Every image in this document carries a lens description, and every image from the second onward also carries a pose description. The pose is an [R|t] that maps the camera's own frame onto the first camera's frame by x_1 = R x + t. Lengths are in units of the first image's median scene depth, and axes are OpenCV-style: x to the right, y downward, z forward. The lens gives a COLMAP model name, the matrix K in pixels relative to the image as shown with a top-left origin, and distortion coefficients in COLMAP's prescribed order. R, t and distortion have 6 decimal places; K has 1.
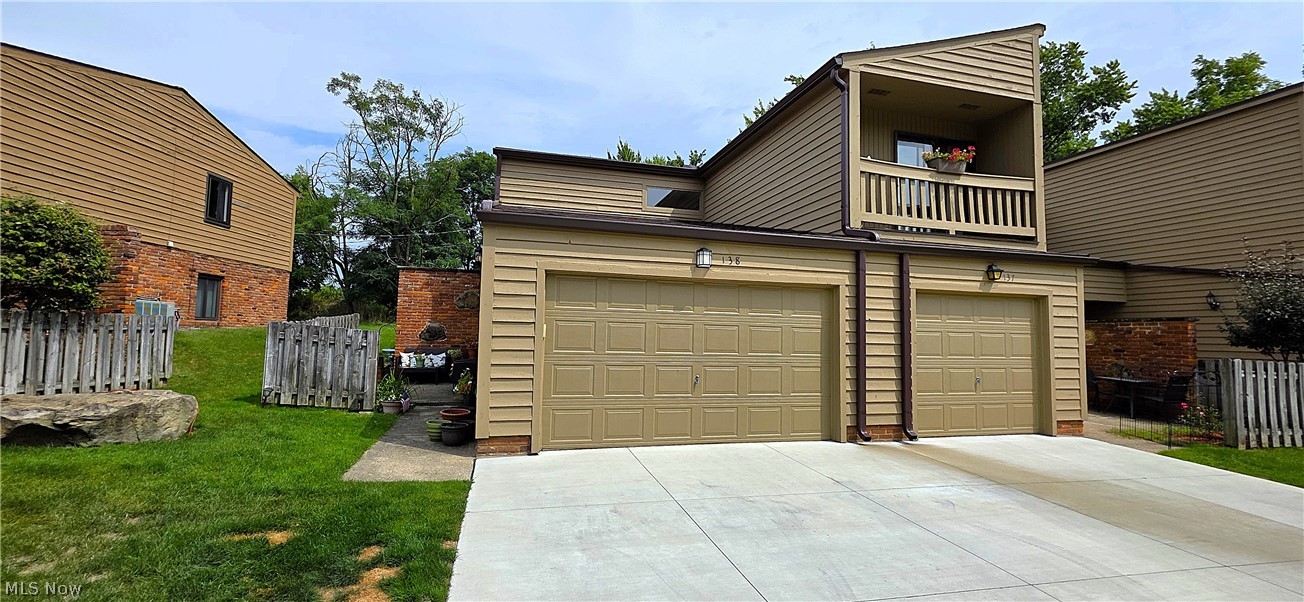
lens RADIAL K [[520.5, 0, 652.0], [0, 520.5, 301.0], [0, 0, 1]] dist [0.001469, -0.000068]
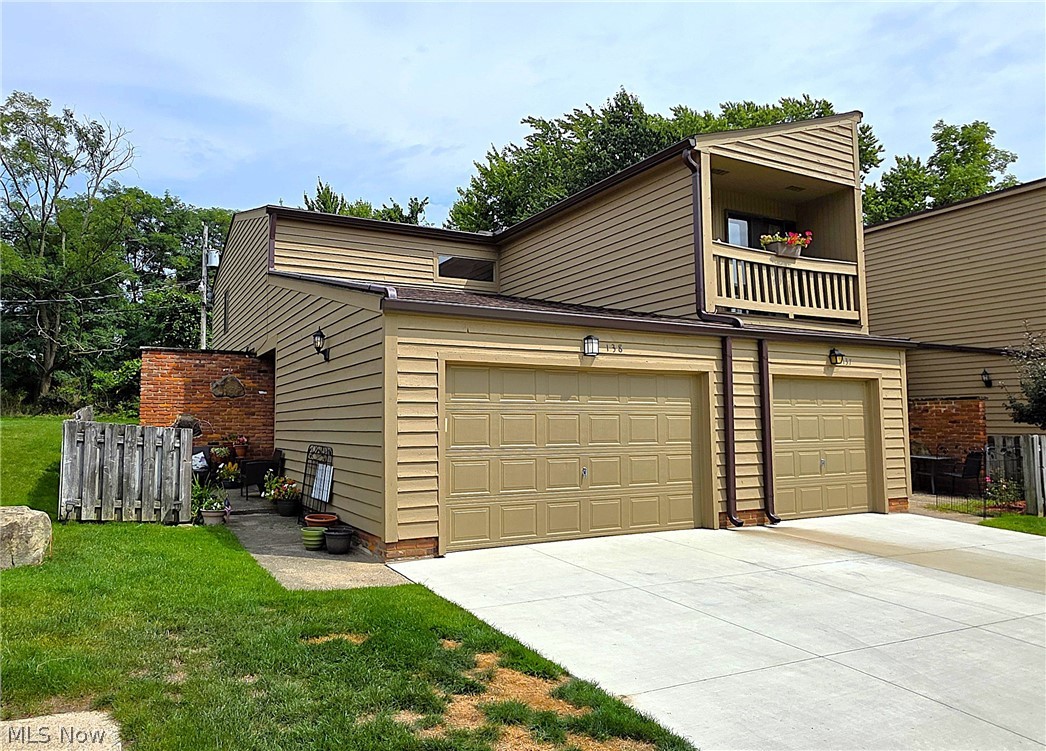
lens RADIAL K [[652.3, 0, 438.9], [0, 652.3, 374.3], [0, 0, 1]] dist [0.001079, 0.001972]
pose [[0.984302, -0.010463, 0.176180, -0.327417], [0.011217, 0.999932, -0.003280, -0.024131], [-0.176133, 0.005204, 0.984353, -0.123021]]
